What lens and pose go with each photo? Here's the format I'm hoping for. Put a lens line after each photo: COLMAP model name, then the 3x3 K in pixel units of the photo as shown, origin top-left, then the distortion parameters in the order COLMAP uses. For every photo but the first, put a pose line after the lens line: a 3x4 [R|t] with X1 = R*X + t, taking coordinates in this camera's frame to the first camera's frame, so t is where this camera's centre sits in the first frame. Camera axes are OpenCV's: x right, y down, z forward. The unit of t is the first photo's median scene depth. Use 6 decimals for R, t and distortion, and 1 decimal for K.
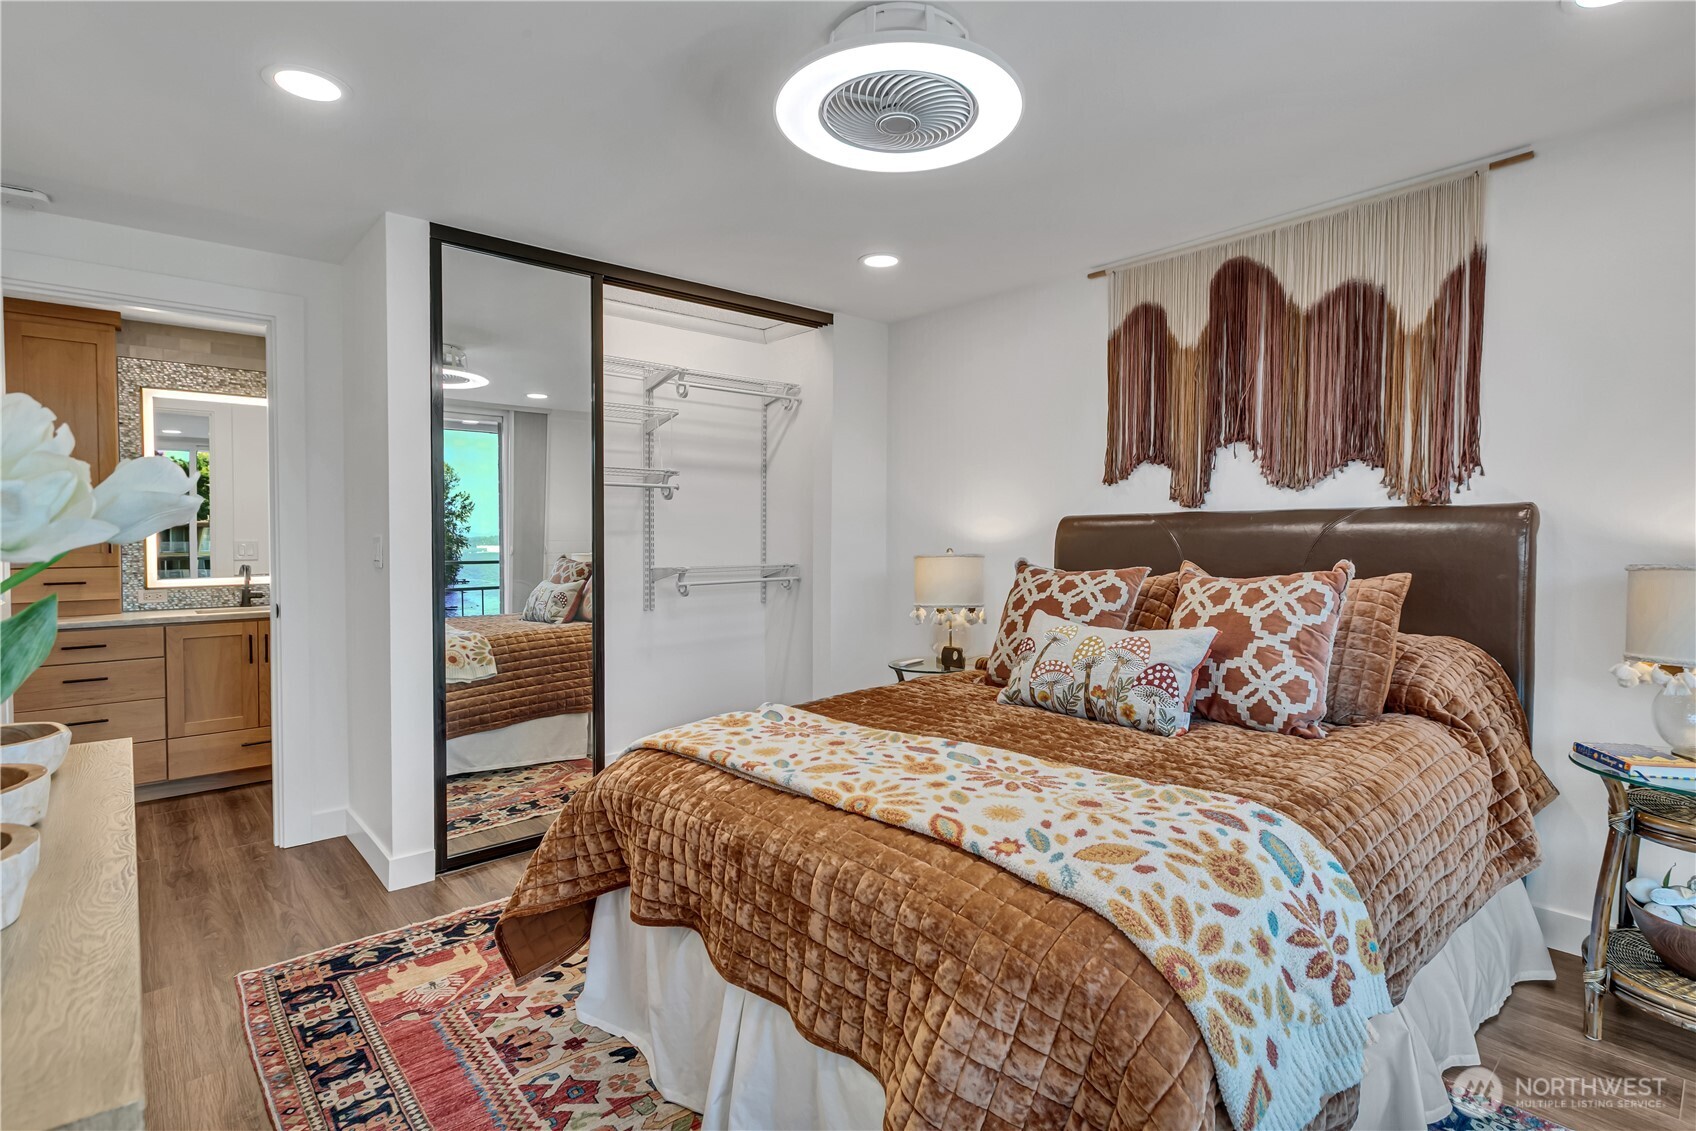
lens RADIAL K [[802.7, 0, 831.2], [0, 802.7, 510.7], [0, 0, 1]] dist [0.019220, -0.017983]
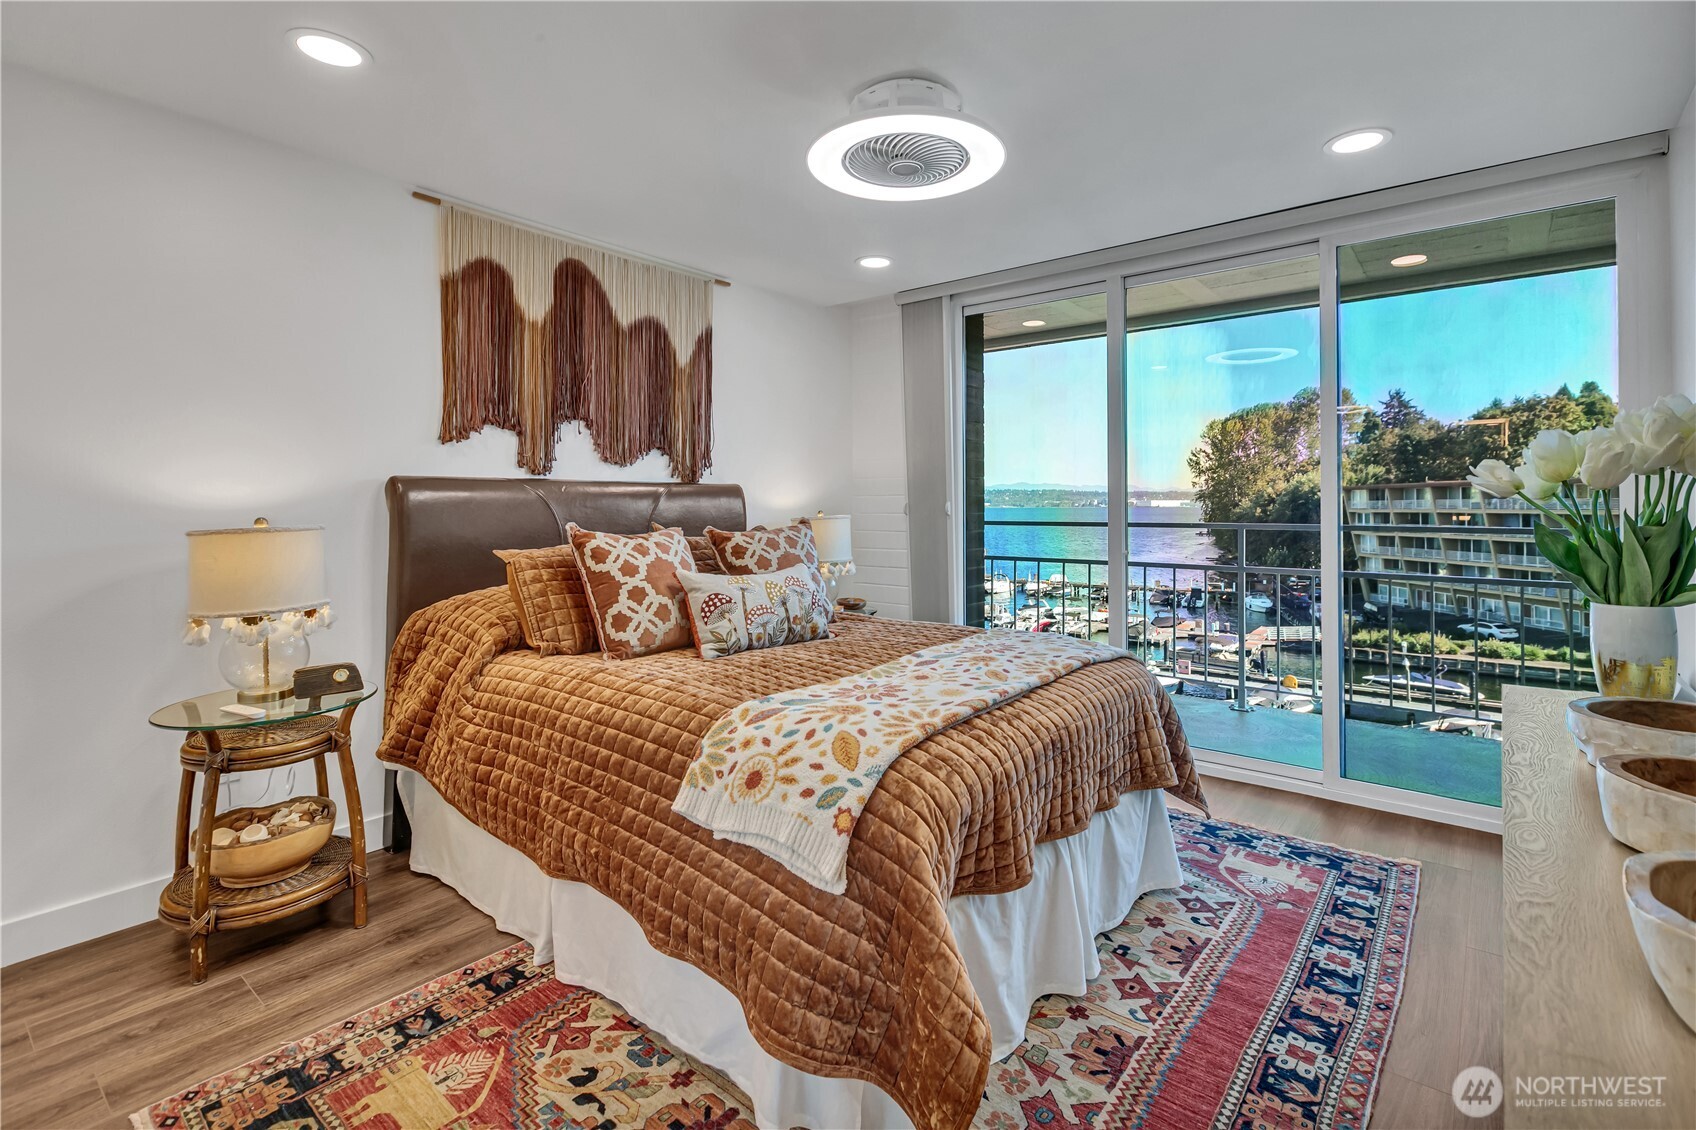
lens RADIAL K [[790.2, 0, 865.5], [0, 790.2, 499.9], [0, 0, 1]] dist [0.004253, 0.000526]
pose [[-0.199710, 0.009946, 0.979805, -0.812805], [-0.030690, 0.999394, -0.016400, 0.039995], [-0.979374, -0.033346, -0.199283, 0.978561]]
